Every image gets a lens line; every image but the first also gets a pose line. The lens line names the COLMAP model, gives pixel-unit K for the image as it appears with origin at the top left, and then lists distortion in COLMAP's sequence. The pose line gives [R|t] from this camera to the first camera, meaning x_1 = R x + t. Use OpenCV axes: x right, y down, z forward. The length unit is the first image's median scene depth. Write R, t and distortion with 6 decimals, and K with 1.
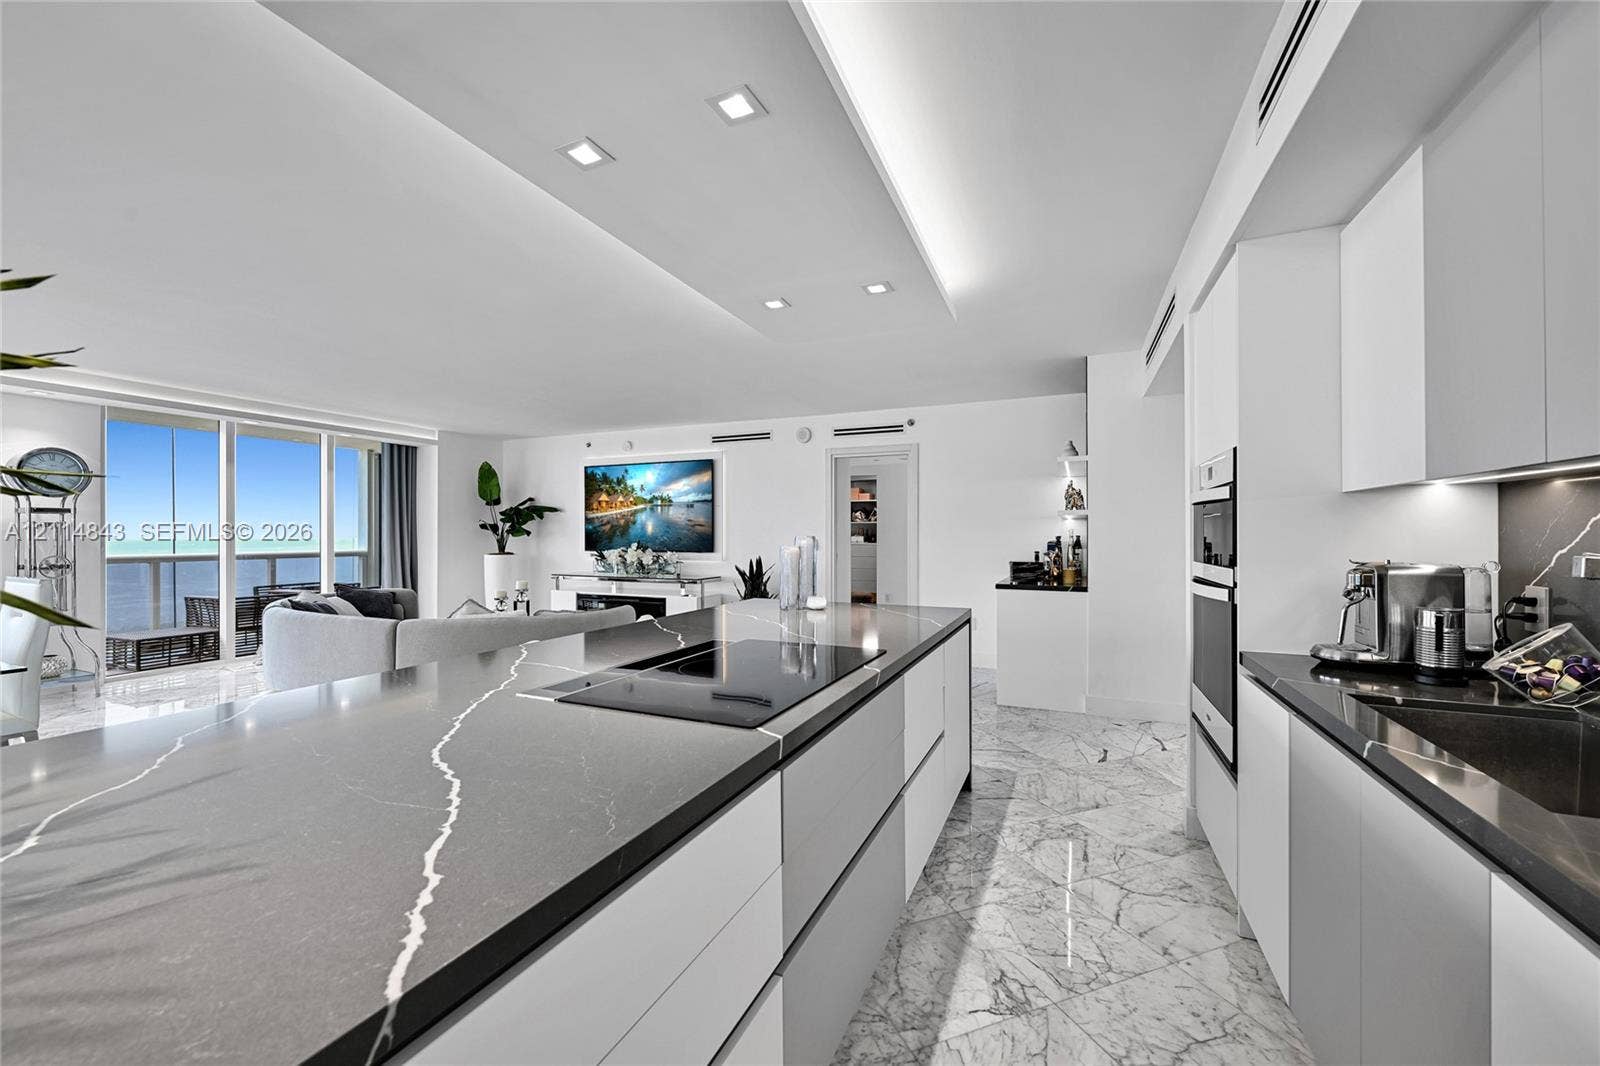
lens RADIAL K [[628.7, 0, 797.3], [0, 628.7, 537.1], [0, 0, 1]] dist [-0.000066, -0.001189]
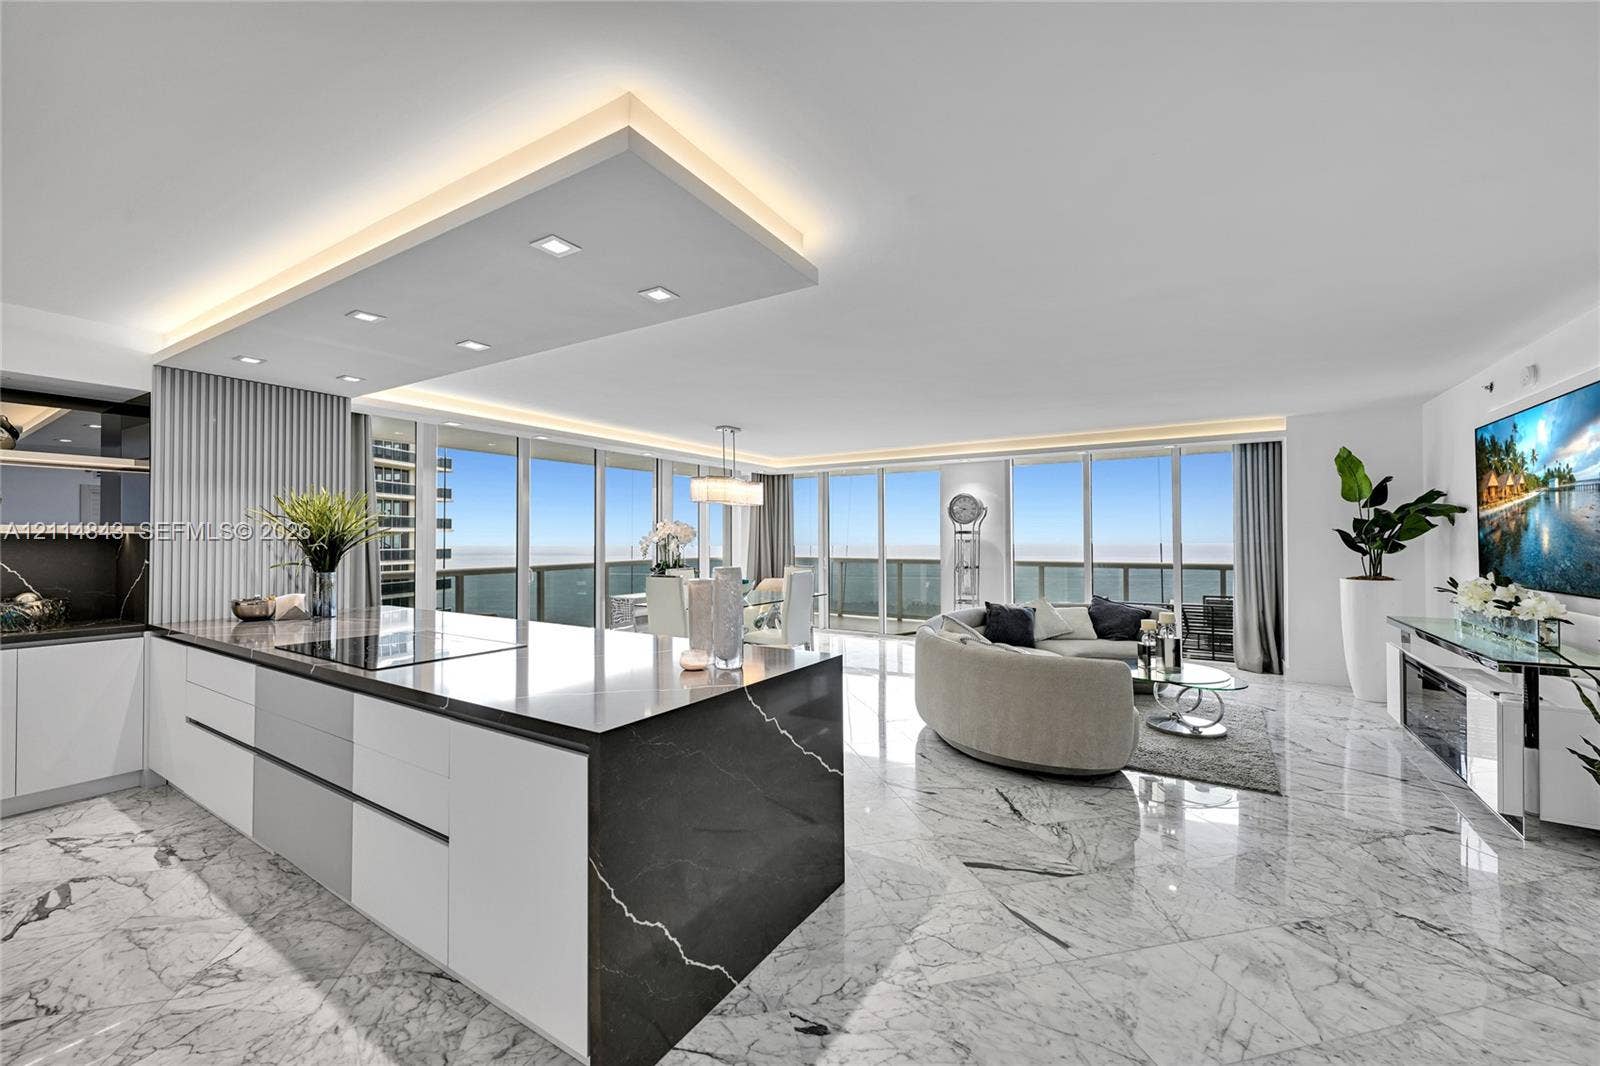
lens RADIAL K [[628.7, 0, 788.6], [0, 628.7, 536.1], [0, 0, 1]] dist [-0.000066, -0.001189]
pose [[-0.143709, -0.006824, -0.989596, 0.312861], [-0.001091, 0.999977, -0.006737, -0.013375], [0.989619, 0.000111, -0.143713, 0.519031]]
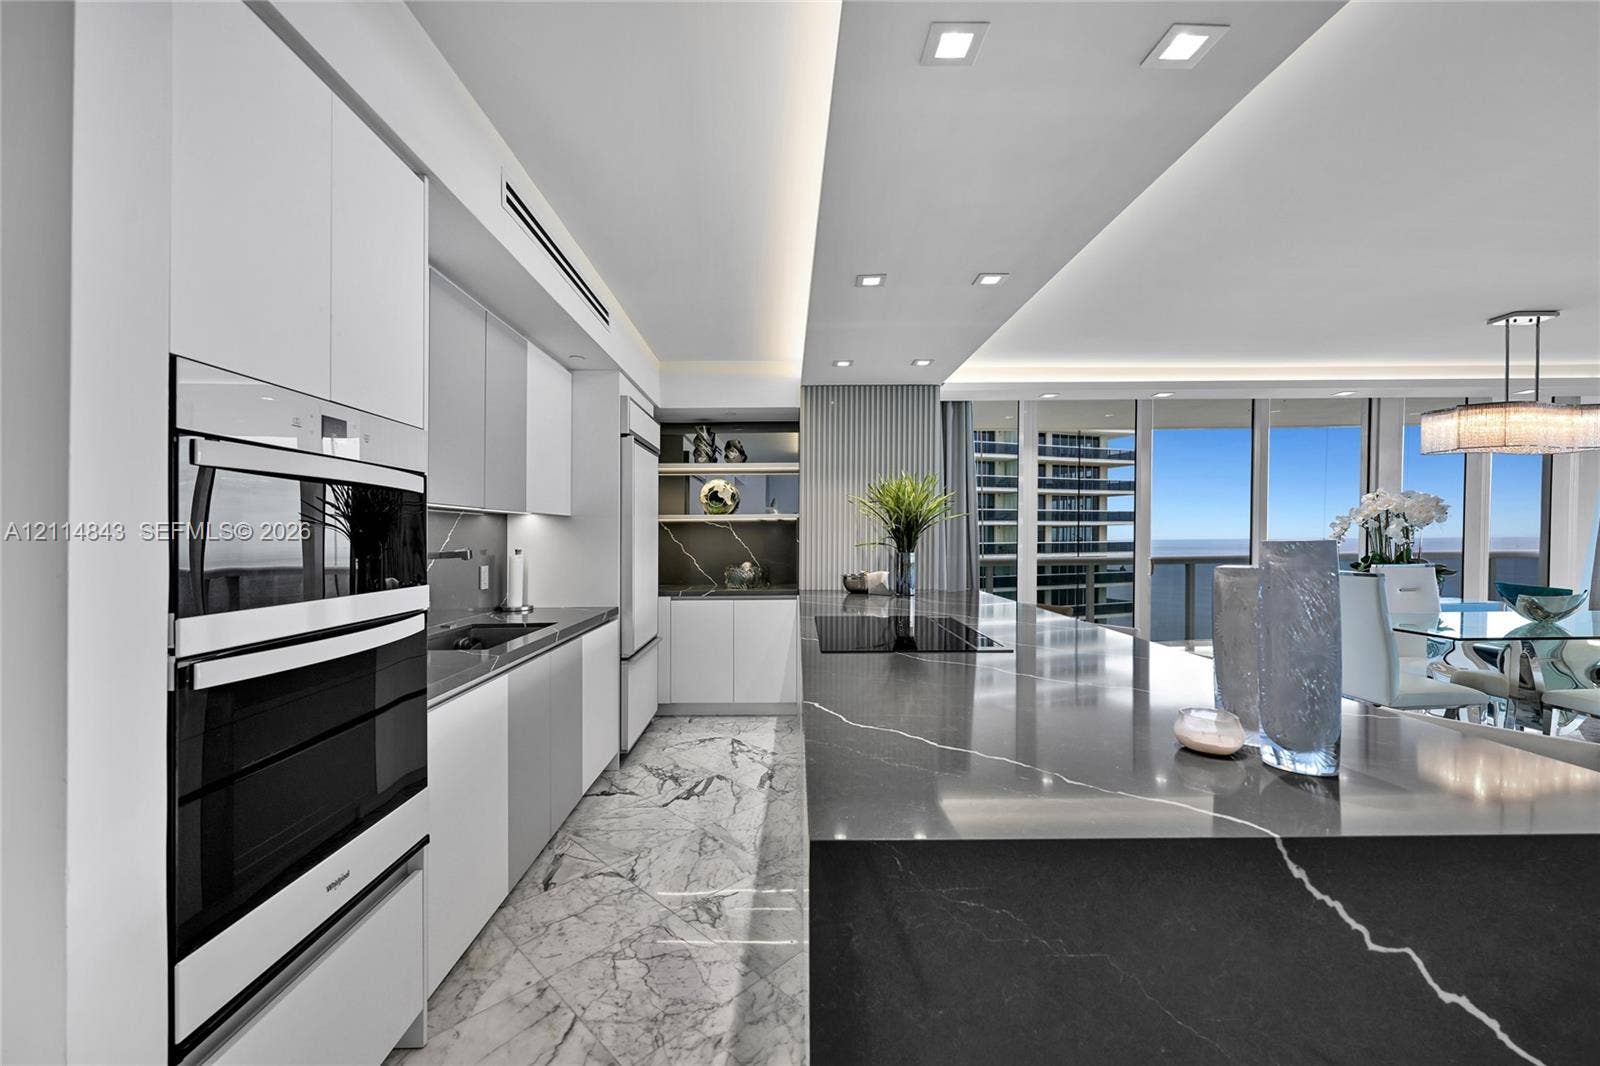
lens RADIAL K [[628.7, 0, 799.5], [0, 628.7, 538.1], [0, 0, 1]] dist [-0.000066, -0.001189]
pose [[-0.908866, 0.008806, -0.416996, 0.163089], [0.007607, 0.999961, 0.004538, -0.002037], [0.417019, 0.000952, -0.908897, 0.523577]]
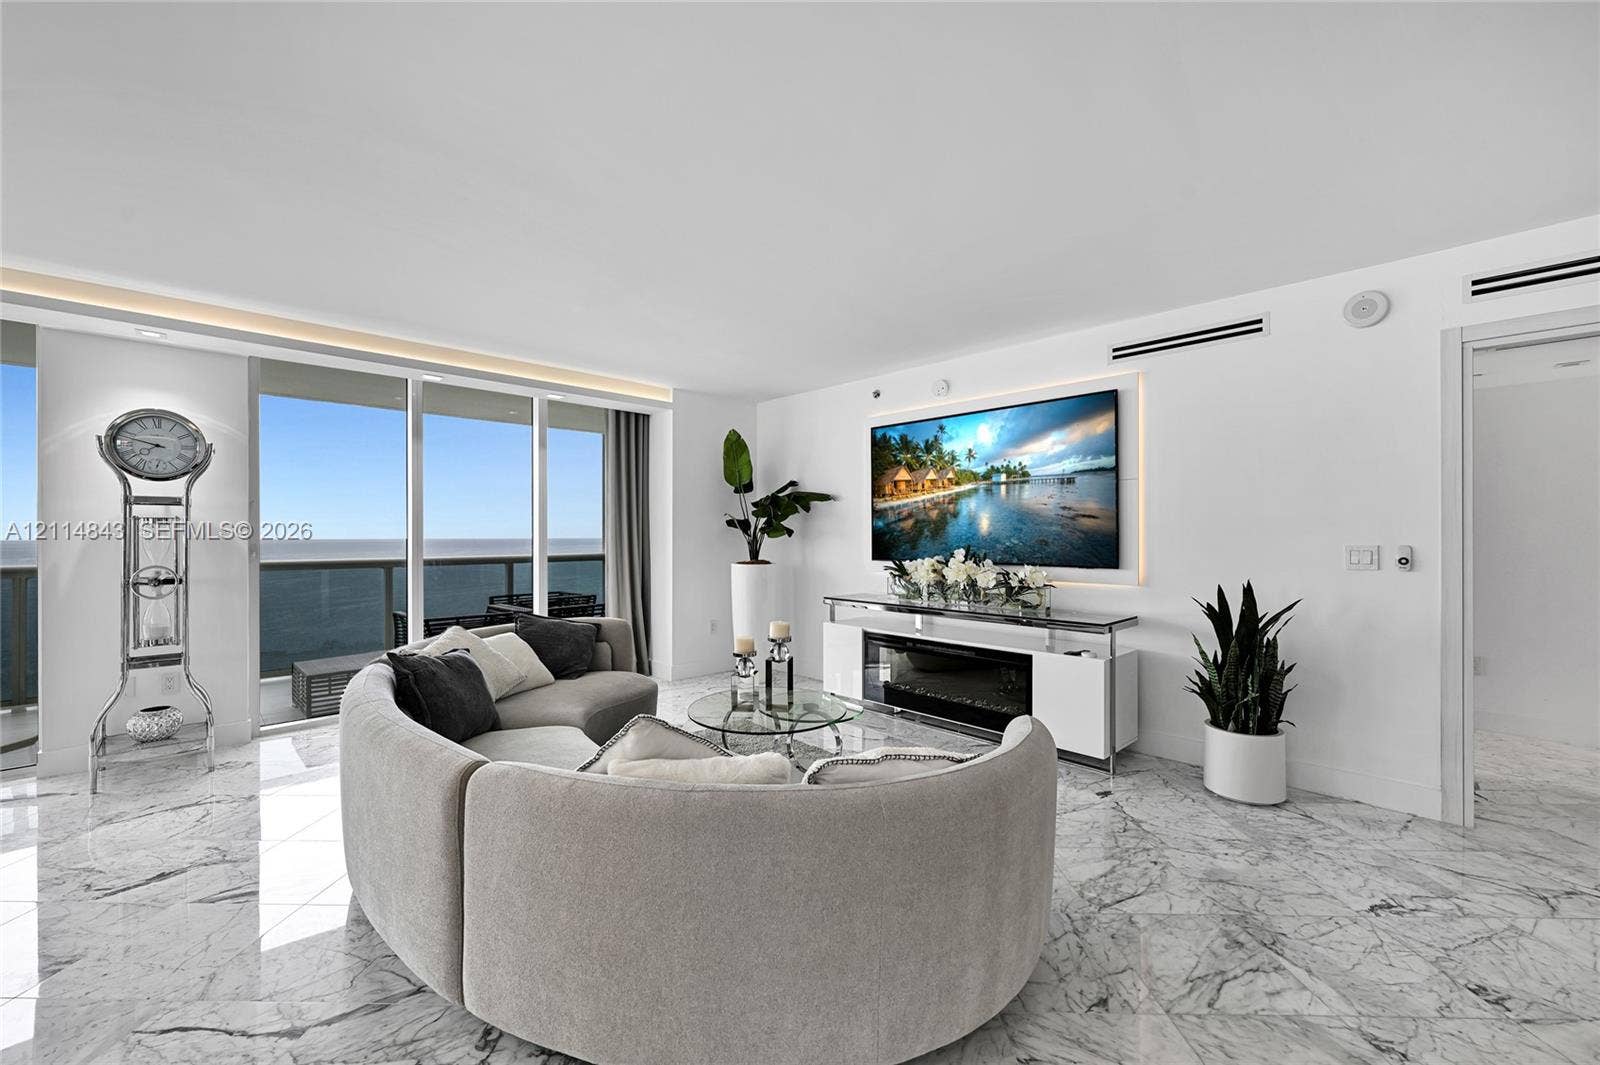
lens RADIAL K [[628.7, 0, 806.7], [0, 628.7, 547.9], [0, 0, 1]] dist [-0.000066, -0.001189]
pose [[0.930815, 0.006855, -0.365426, -0.178398], [-0.001162, 0.999875, 0.015794, -0.000795], [0.365488, -0.014277, 0.930706, 0.410656]]
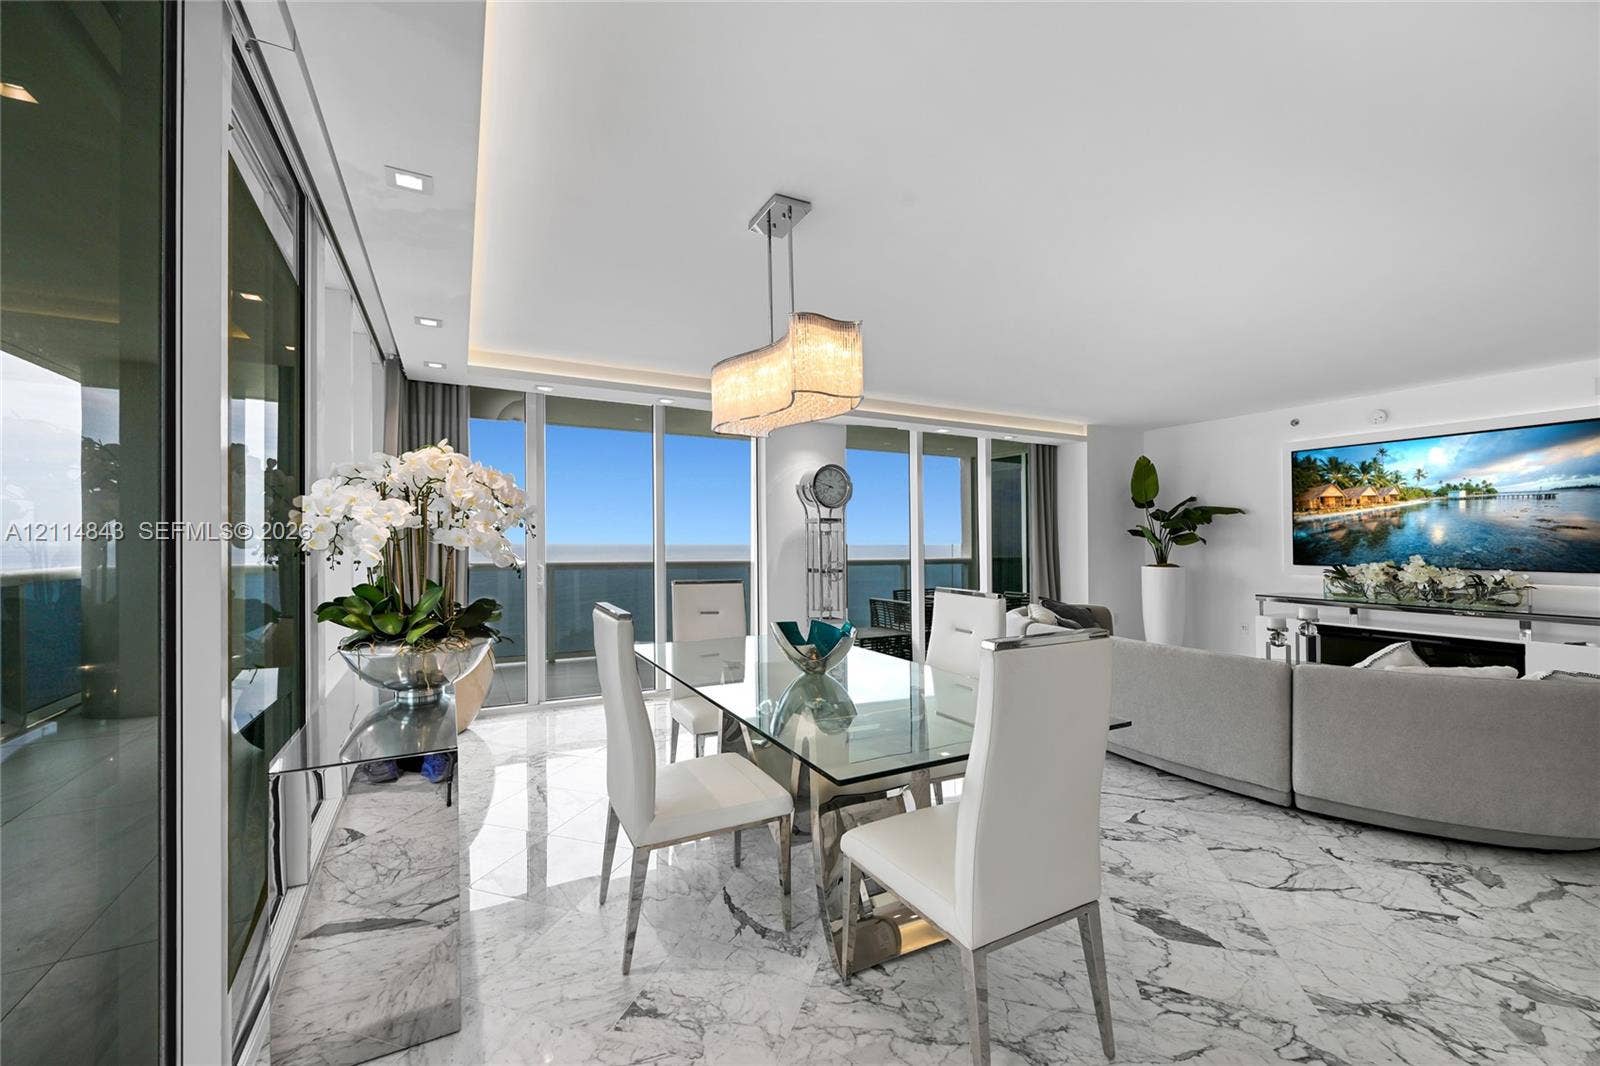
lens RADIAL K [[628.7, 0, 796.1], [0, 628.7, 543.9], [0, 0, 1]] dist [-0.000066, -0.001189]
pose [[0.782486, 0.003439, -0.622659, -0.358393], [-0.005593, 0.999983, -0.001505, 0.001420], [0.622644, 0.004660, 0.782492, 0.056634]]
